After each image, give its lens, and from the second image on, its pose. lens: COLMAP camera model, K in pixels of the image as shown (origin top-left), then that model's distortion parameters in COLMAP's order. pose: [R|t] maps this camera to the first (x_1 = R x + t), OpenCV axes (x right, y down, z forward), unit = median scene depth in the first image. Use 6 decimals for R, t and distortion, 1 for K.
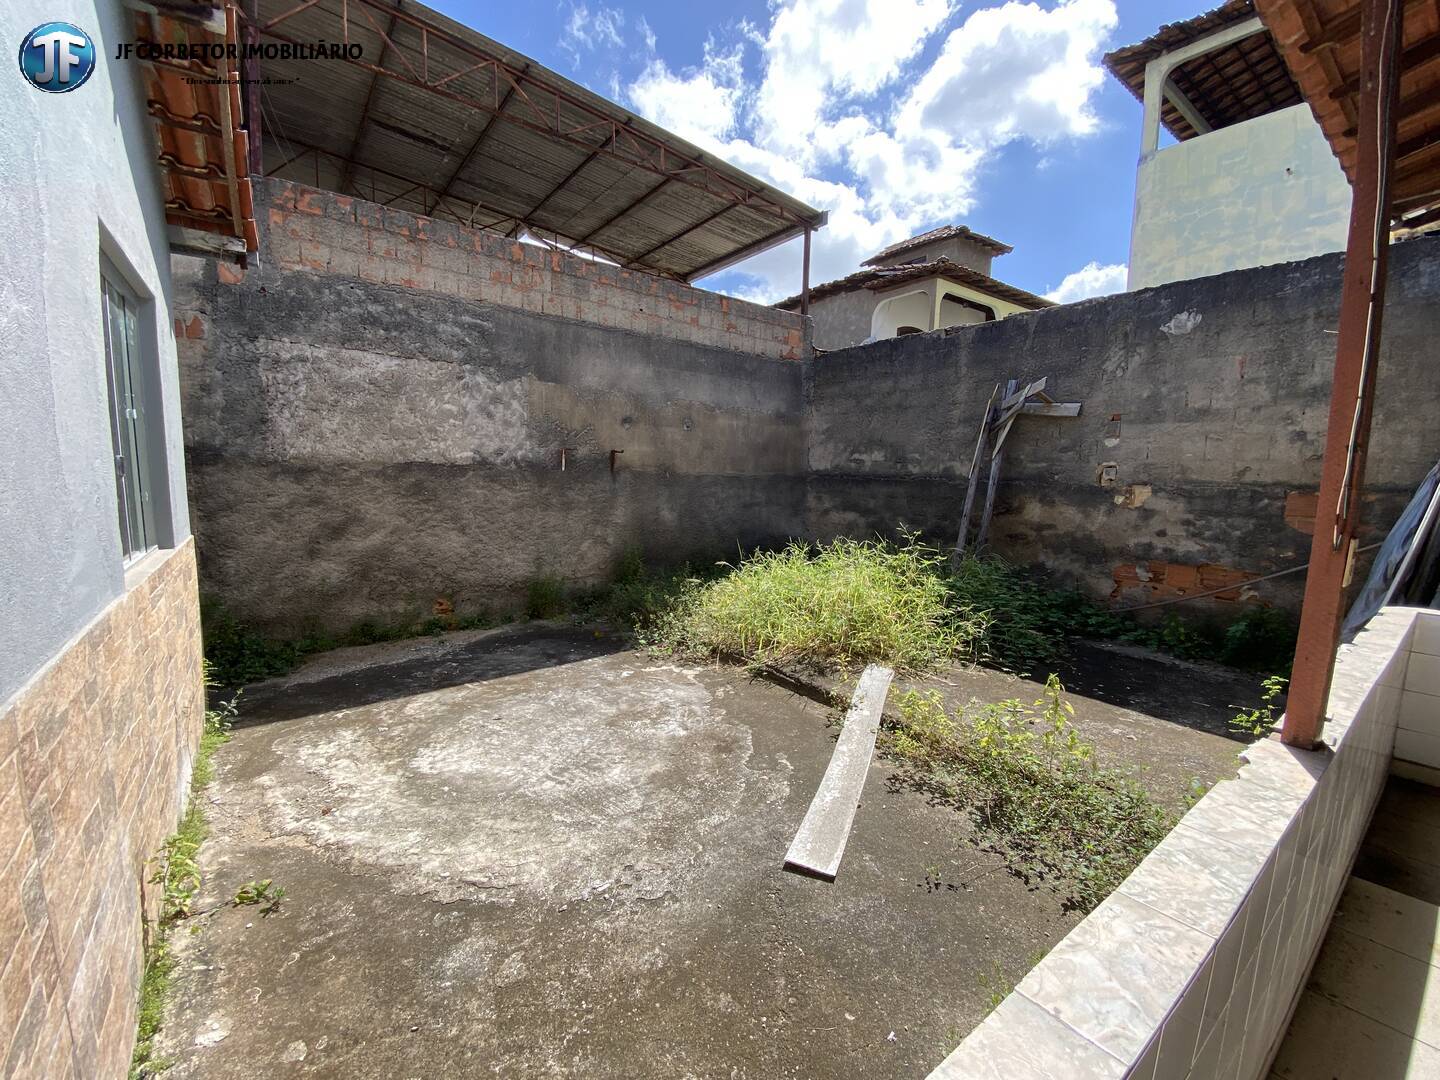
lens RADIAL K [[573.7, 0, 700.4], [0, 573.7, 544.4], [0, 0, 1]] dist [0.015959, -0.018893]
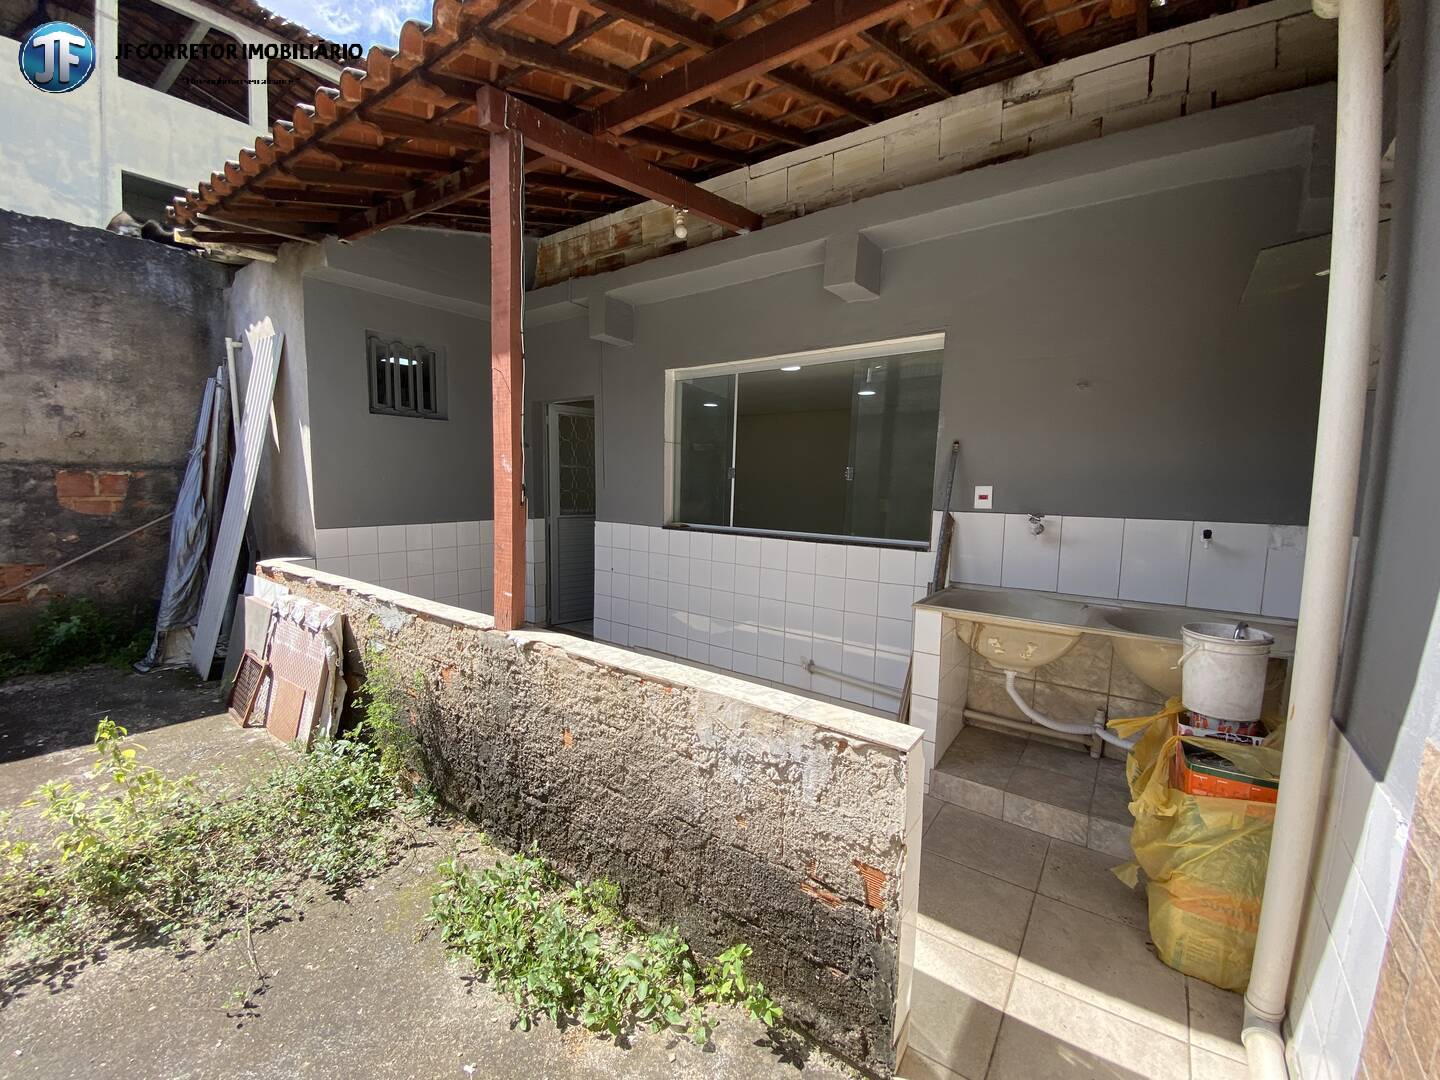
lens RADIAL K [[590.0, 0, 725.8], [0, 590.0, 536.6], [0, 0, 1]] dist [0.018082, -0.016966]
pose [[-0.309000, -0.115374, 0.944038, -0.210100], [0.090914, 0.984486, 0.150075, -0.031738], [-0.946707, 0.132199, -0.293717, 0.273127]]
